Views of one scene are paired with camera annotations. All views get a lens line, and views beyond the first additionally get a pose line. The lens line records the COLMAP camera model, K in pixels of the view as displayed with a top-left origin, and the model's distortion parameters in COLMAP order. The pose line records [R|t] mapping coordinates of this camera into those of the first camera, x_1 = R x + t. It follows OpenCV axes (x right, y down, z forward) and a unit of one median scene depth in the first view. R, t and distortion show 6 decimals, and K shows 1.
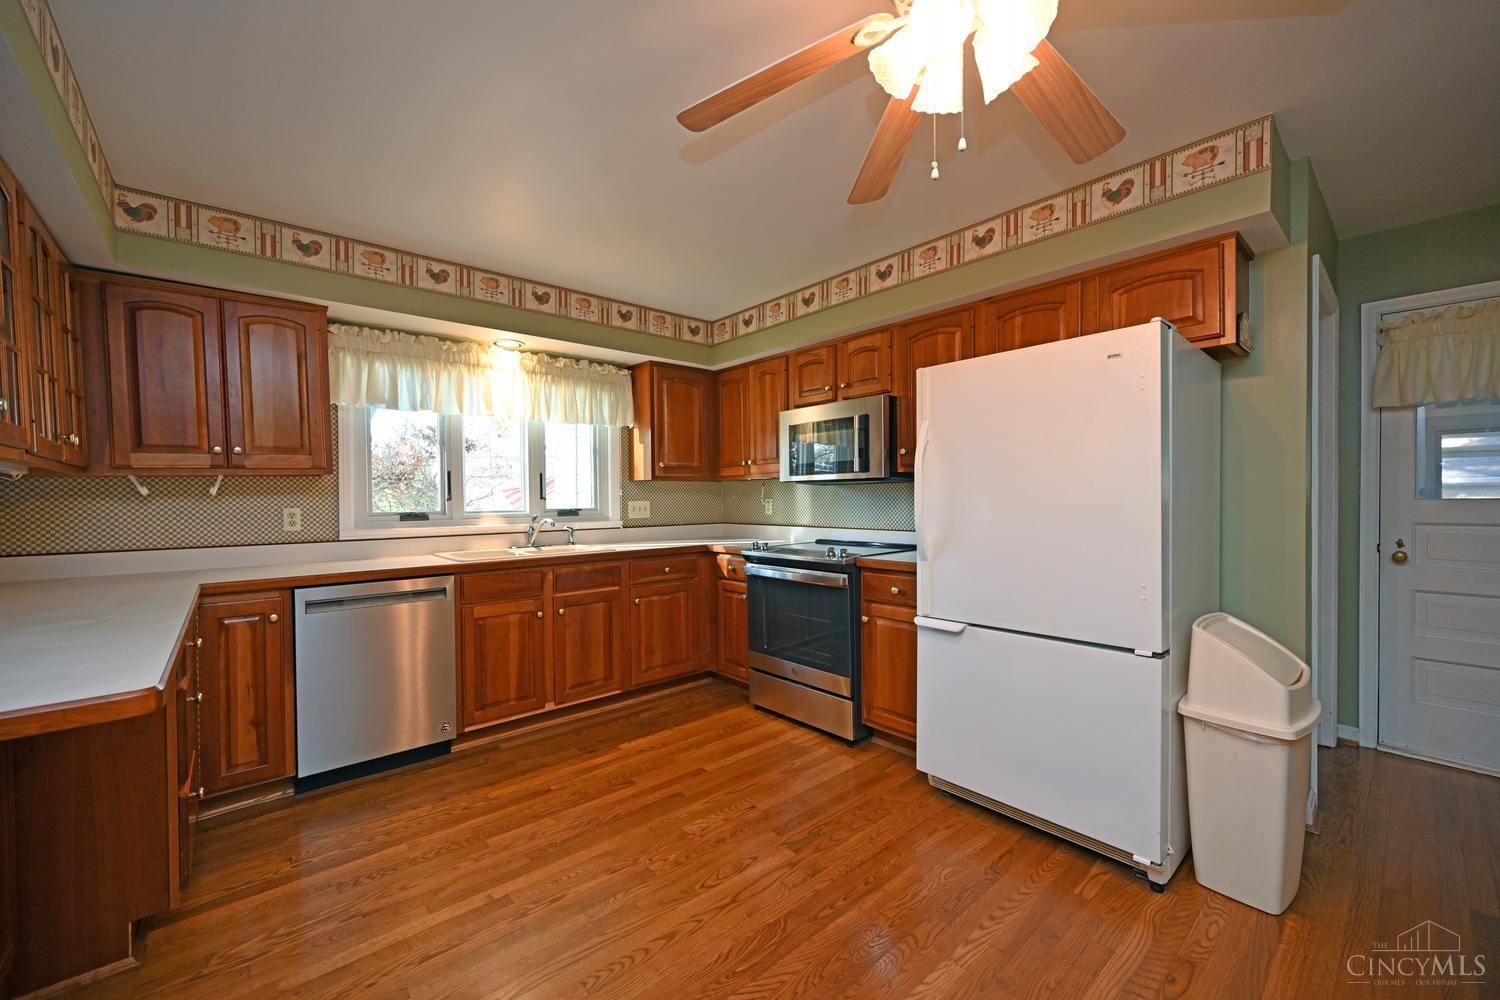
lens RADIAL K [[591.4, 0, 752.2], [0, 591.4, 508.3], [0, 0, 1]] dist [0.003720, 0.000769]
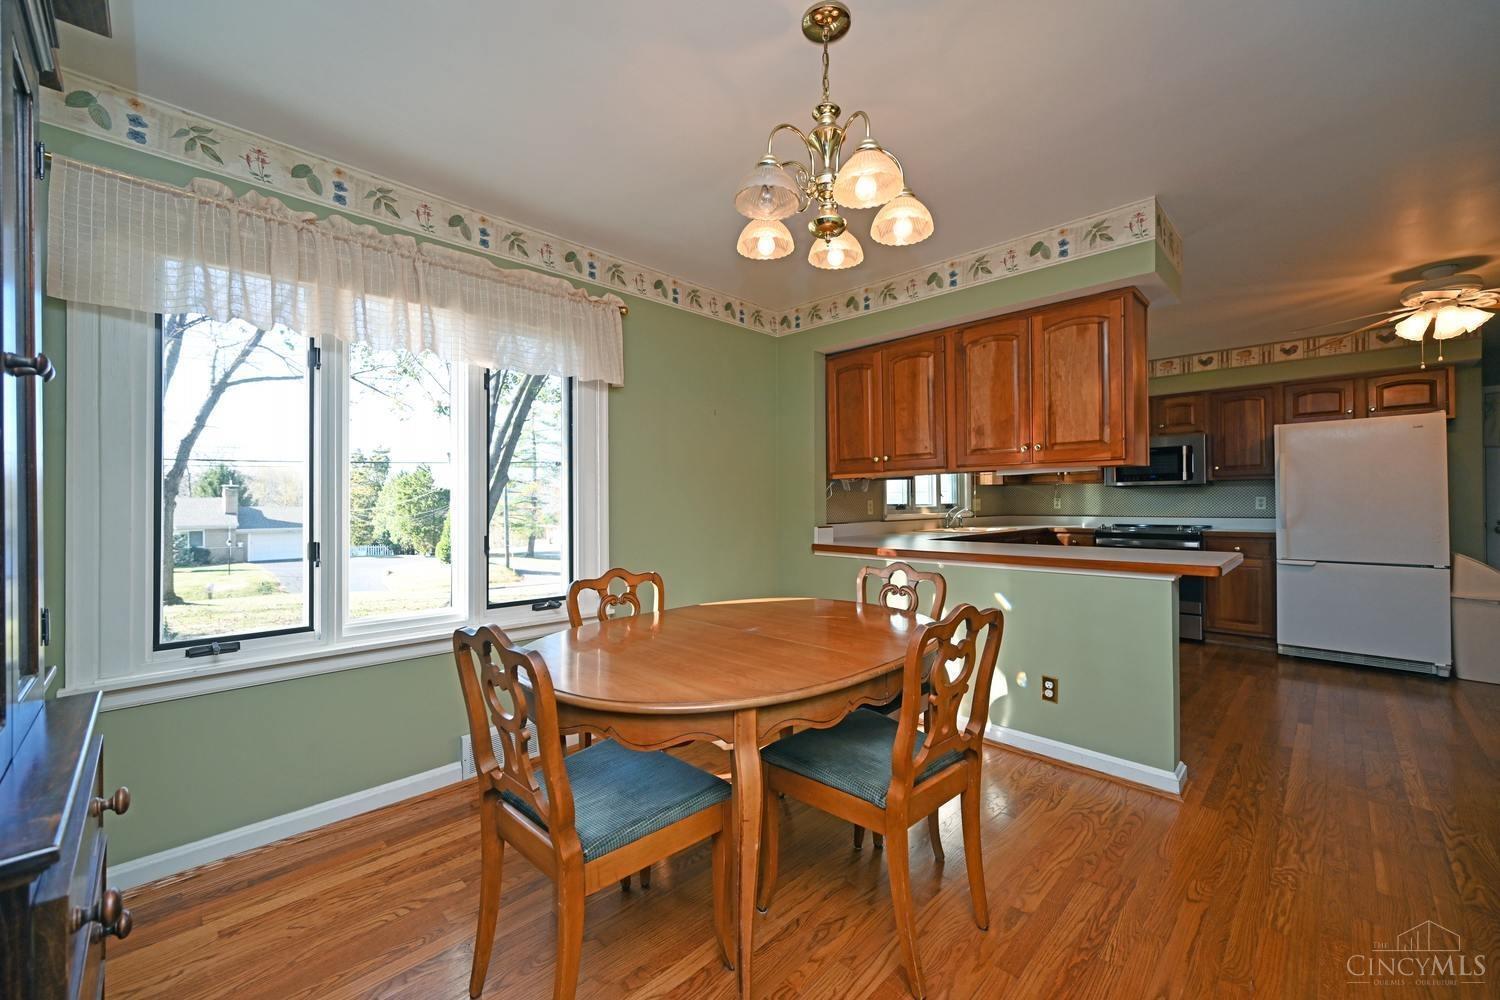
lens RADIAL K [[591.4, 0, 750.6], [0, 591.4, 496.3], [0, 0, 1]] dist [0.003720, 0.000769]
pose [[0.998170, 0.001673, 0.060454, -1.126439], [0.000037, 0.999600, -0.028273, 0.030210], [-0.060477, 0.028224, 0.997770, -0.569568]]
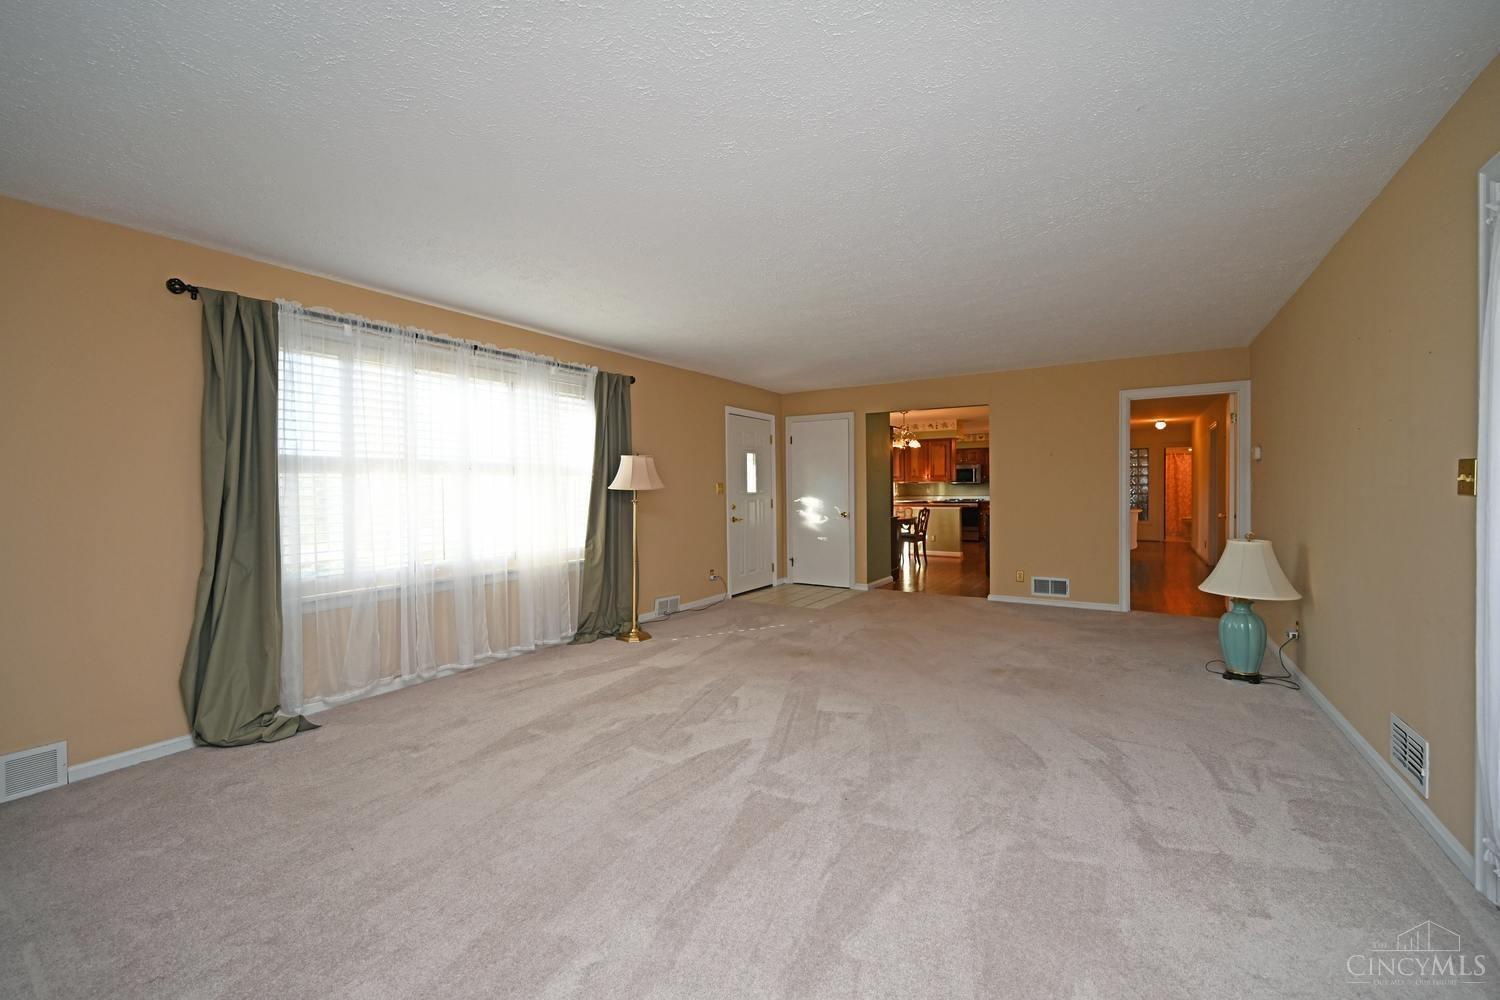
lens RADIAL K [[591.4, 0, 749.6], [0, 591.4, 495.2], [0, 0, 1]] dist [0.003720, 0.000769]
pose [[0.962182, 0.001570, 0.272402, -2.586156], [0.002646, 0.999882, -0.015109, 0.098950], [-0.272394, 0.015259, 0.962065, -2.726427]]
